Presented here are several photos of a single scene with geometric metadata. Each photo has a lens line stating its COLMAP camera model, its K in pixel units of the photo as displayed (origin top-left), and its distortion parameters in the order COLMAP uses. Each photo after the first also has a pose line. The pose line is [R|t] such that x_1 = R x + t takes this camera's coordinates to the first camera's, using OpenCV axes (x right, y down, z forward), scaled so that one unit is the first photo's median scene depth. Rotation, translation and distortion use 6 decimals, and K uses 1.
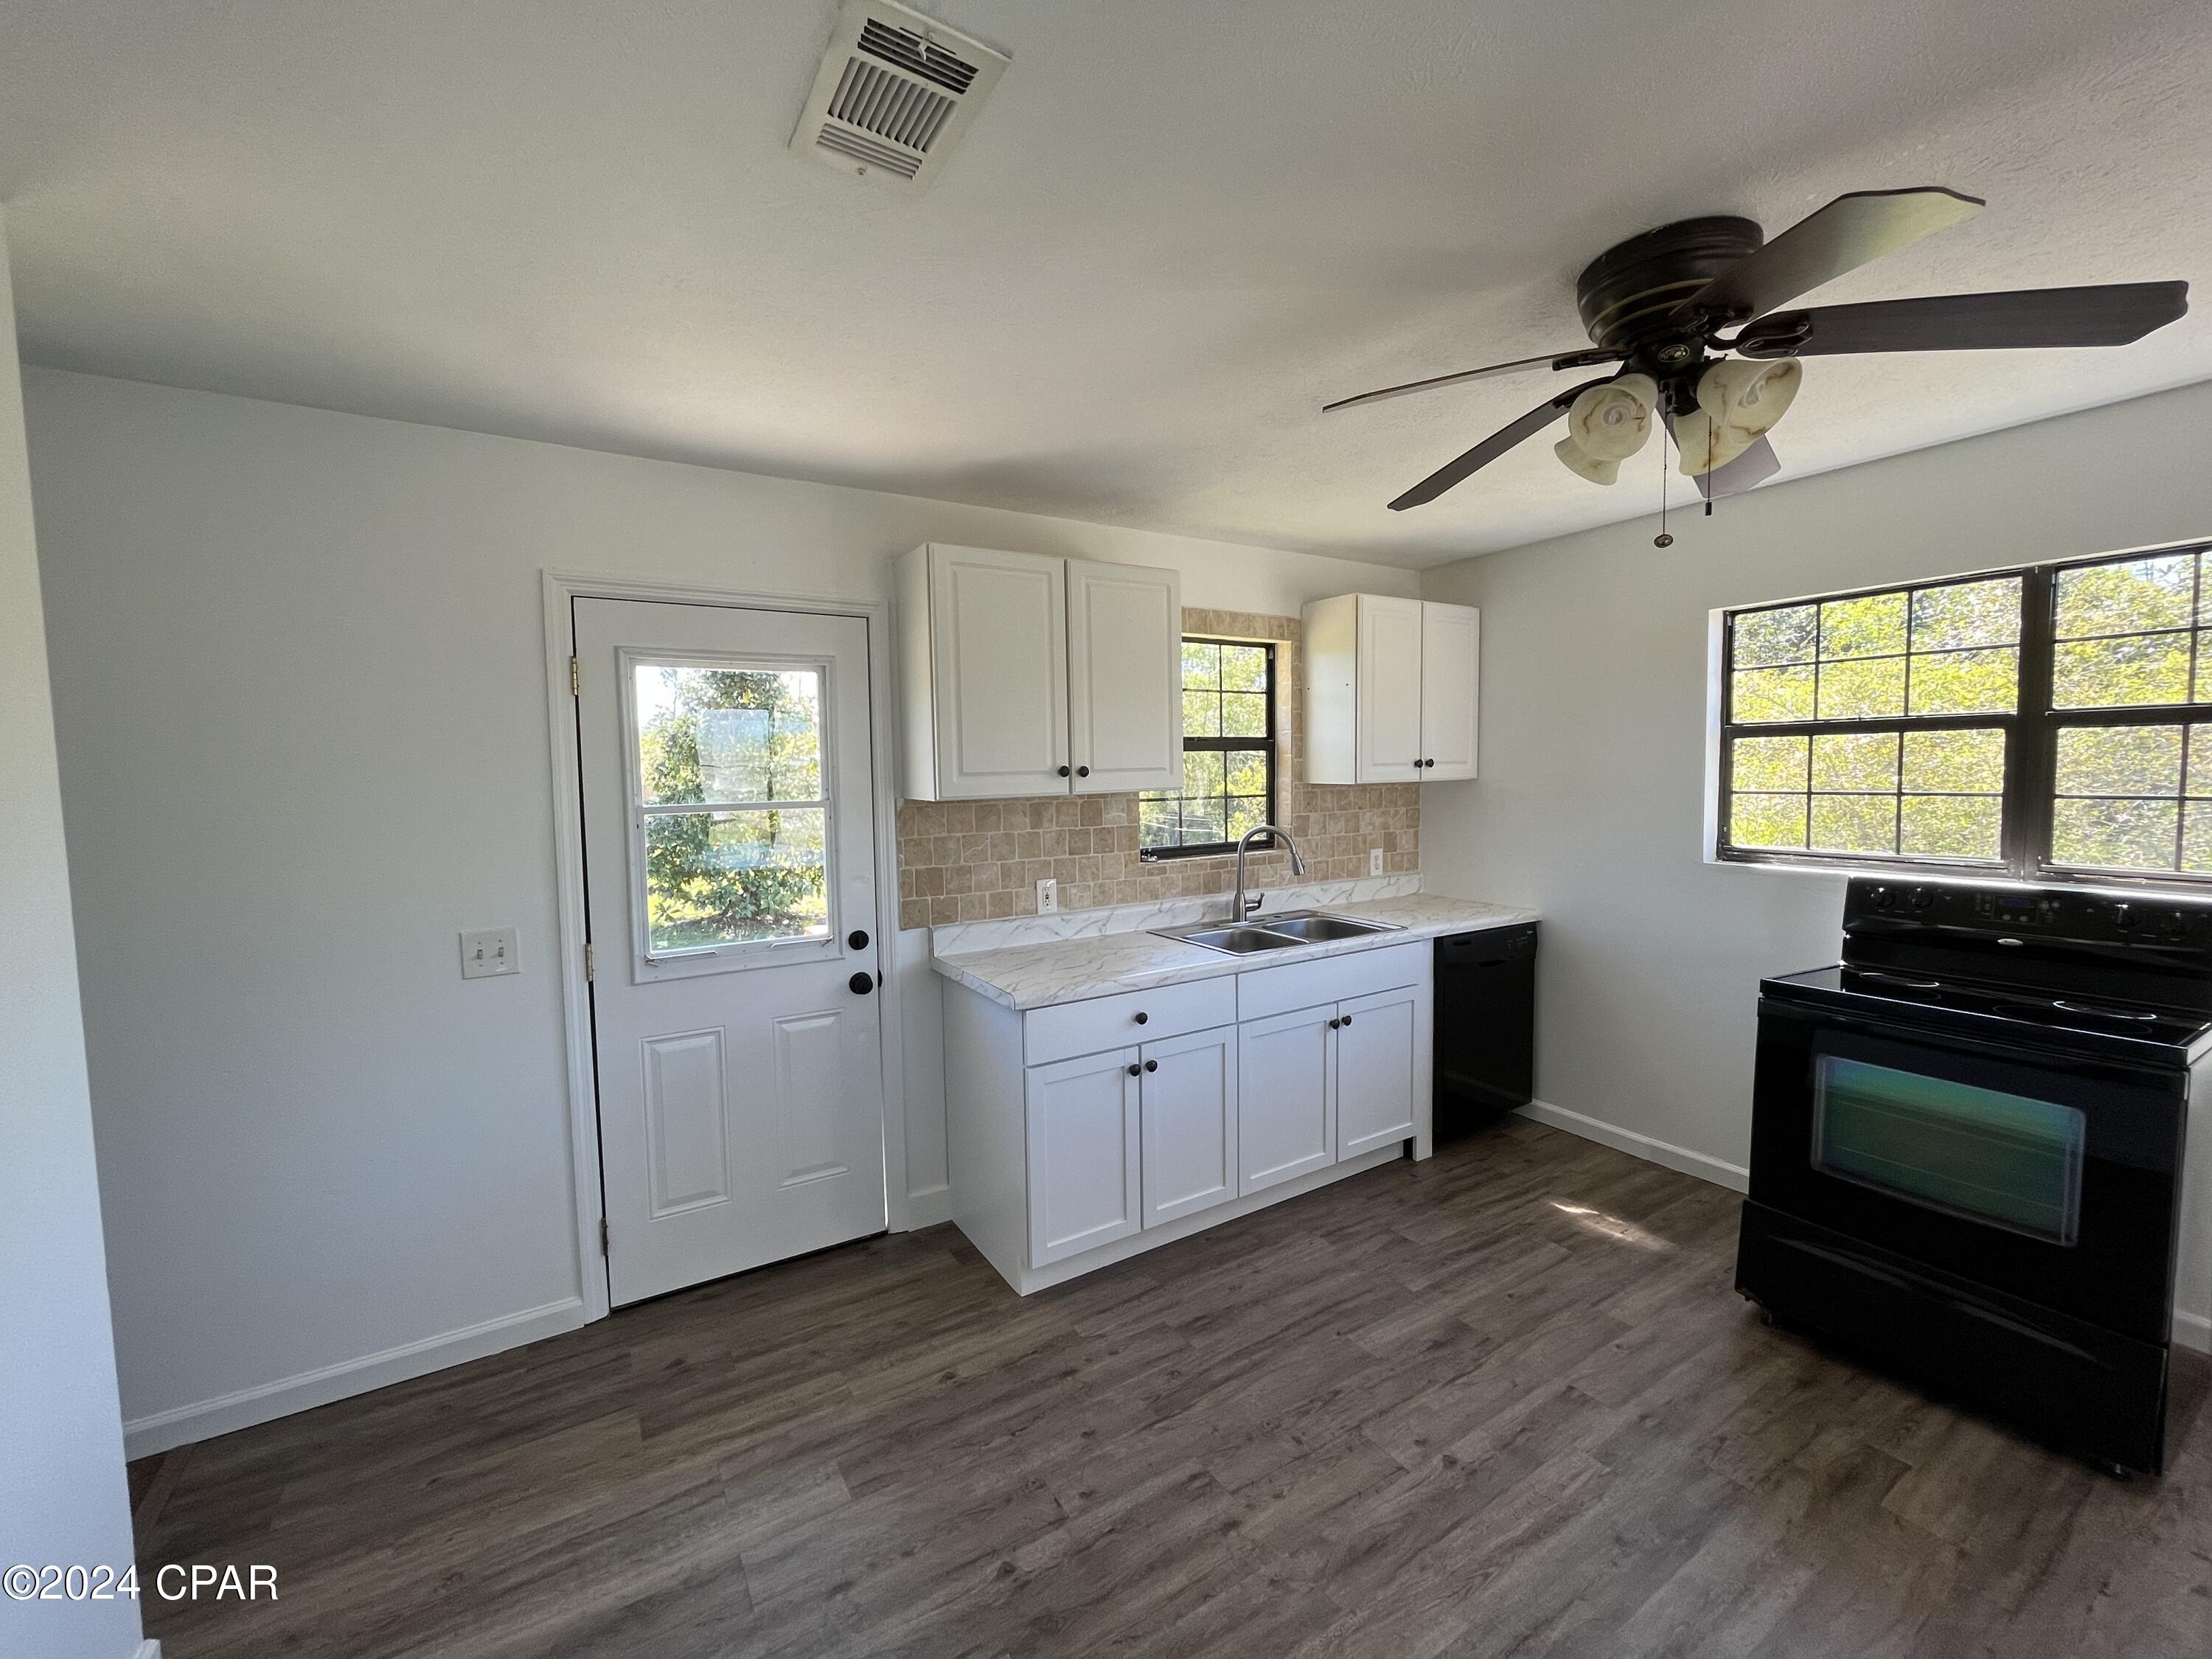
lens RADIAL K [[890.0, 0, 1104.7], [0, 890.0, 821.7], [0, 0, 1]] dist [-0.009195, -0.000064]
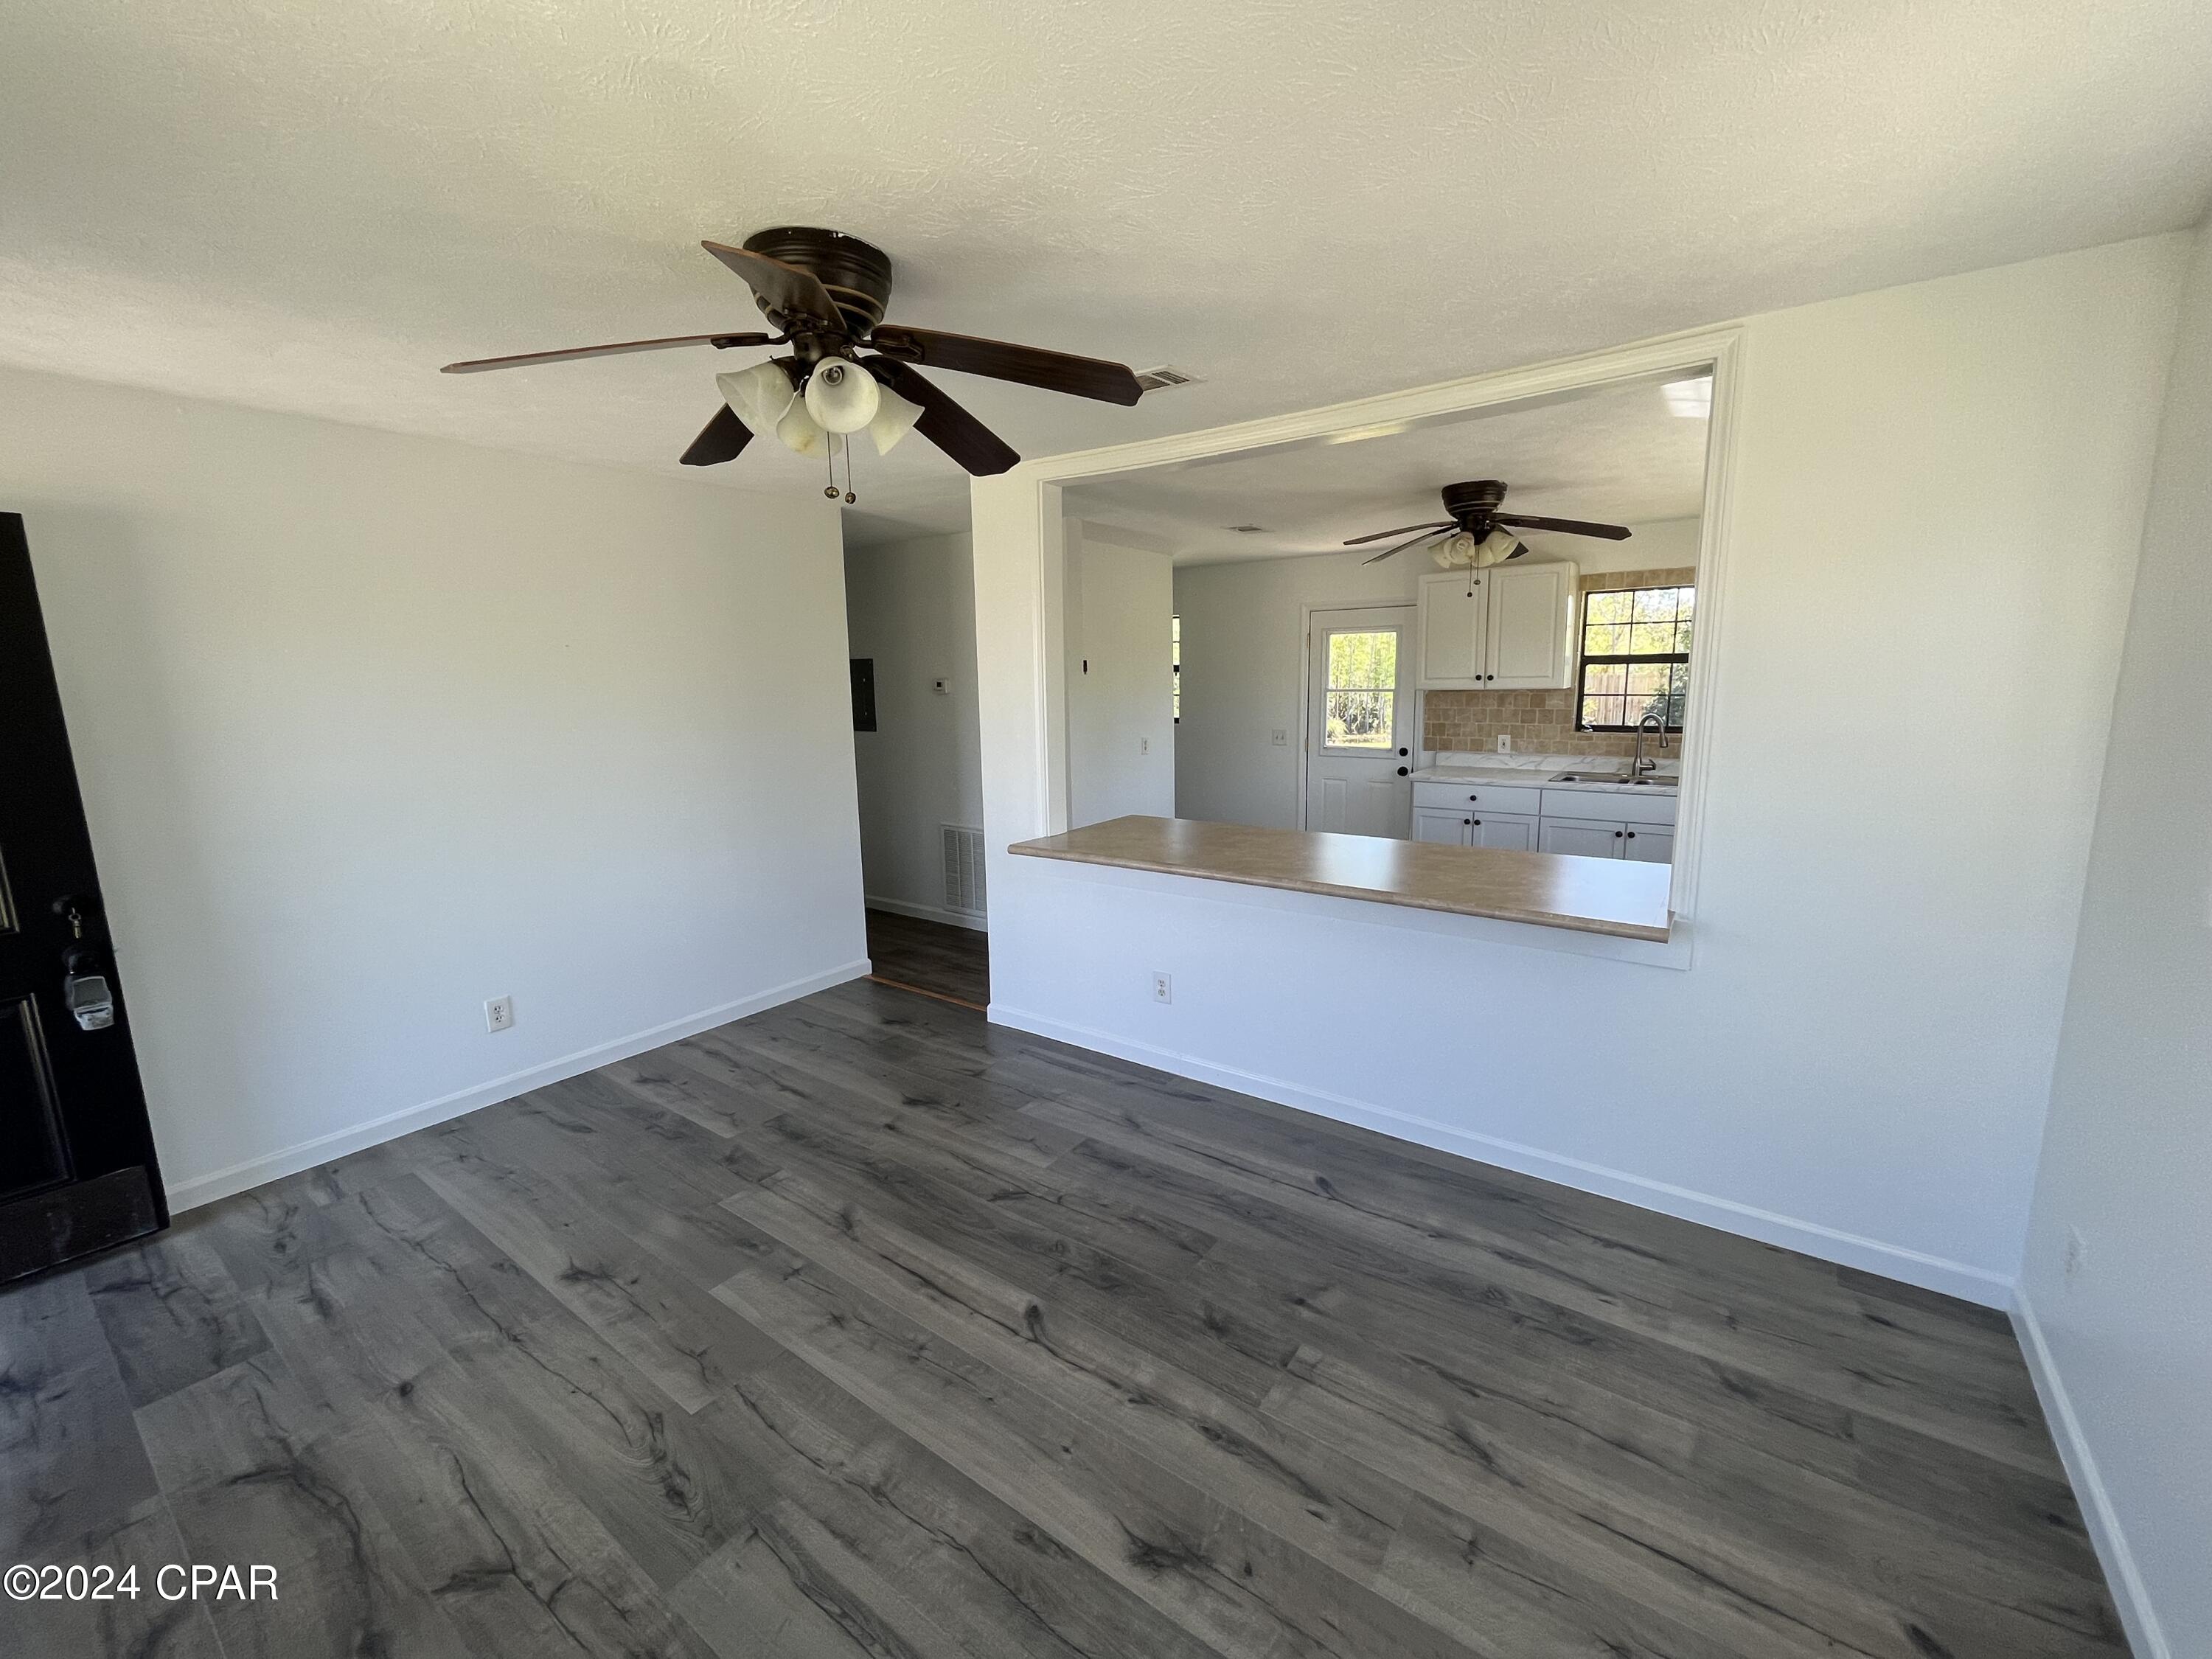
lens RADIAL K [[890.0, 0, 1118.7], [0, 890.0, 827.2], [0, 0, 1]] dist [-0.009195, -0.000064]
pose [[0.385435, 0.169615, -0.907012, 1.321561], [-0.049168, 0.985339, 0.163368, -0.009079], [0.921424, -0.018372, 0.388124, -0.466283]]
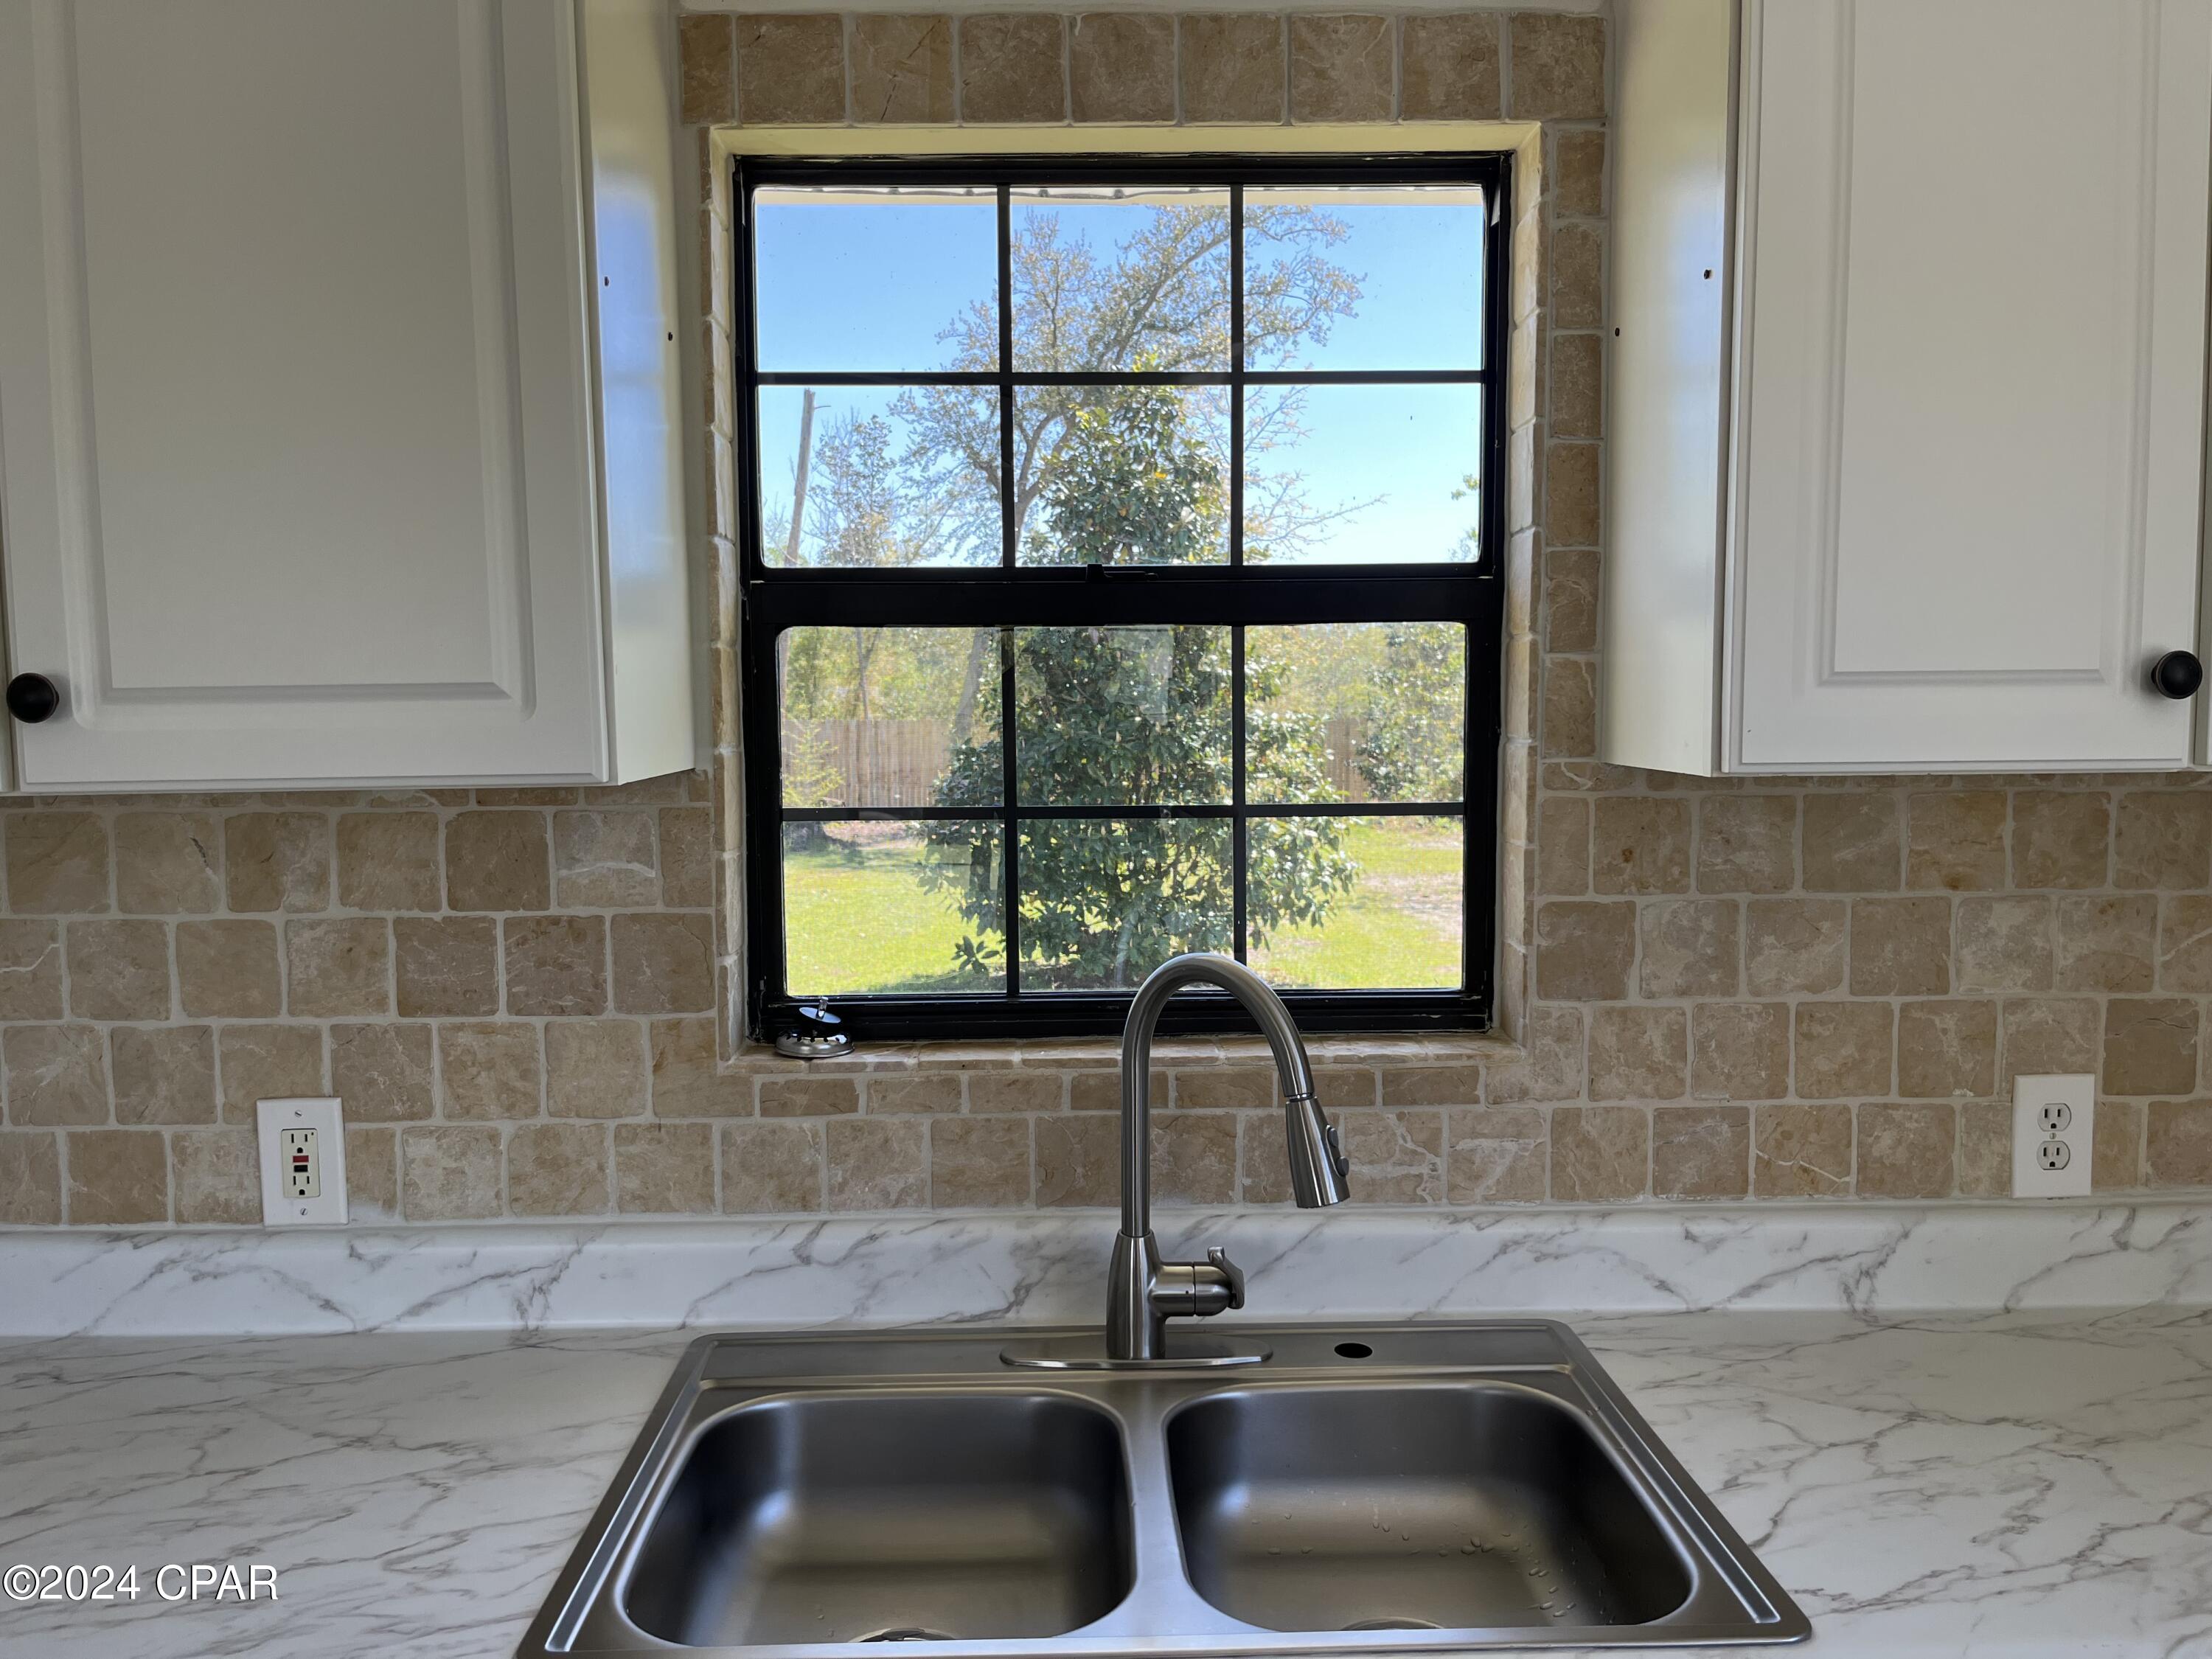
lens RADIAL K [[1689.9, 0, 1100.7], [0, 1689.9, 840.3], [0, 0, 1]] dist [0.032671, -0.013387]
pose [[0.864178, 0.050544, -0.500640, 0.389001], [-0.037912, 0.998655, 0.035381, -0.039860], [0.501755, -0.011595, 0.864932, 0.663860]]
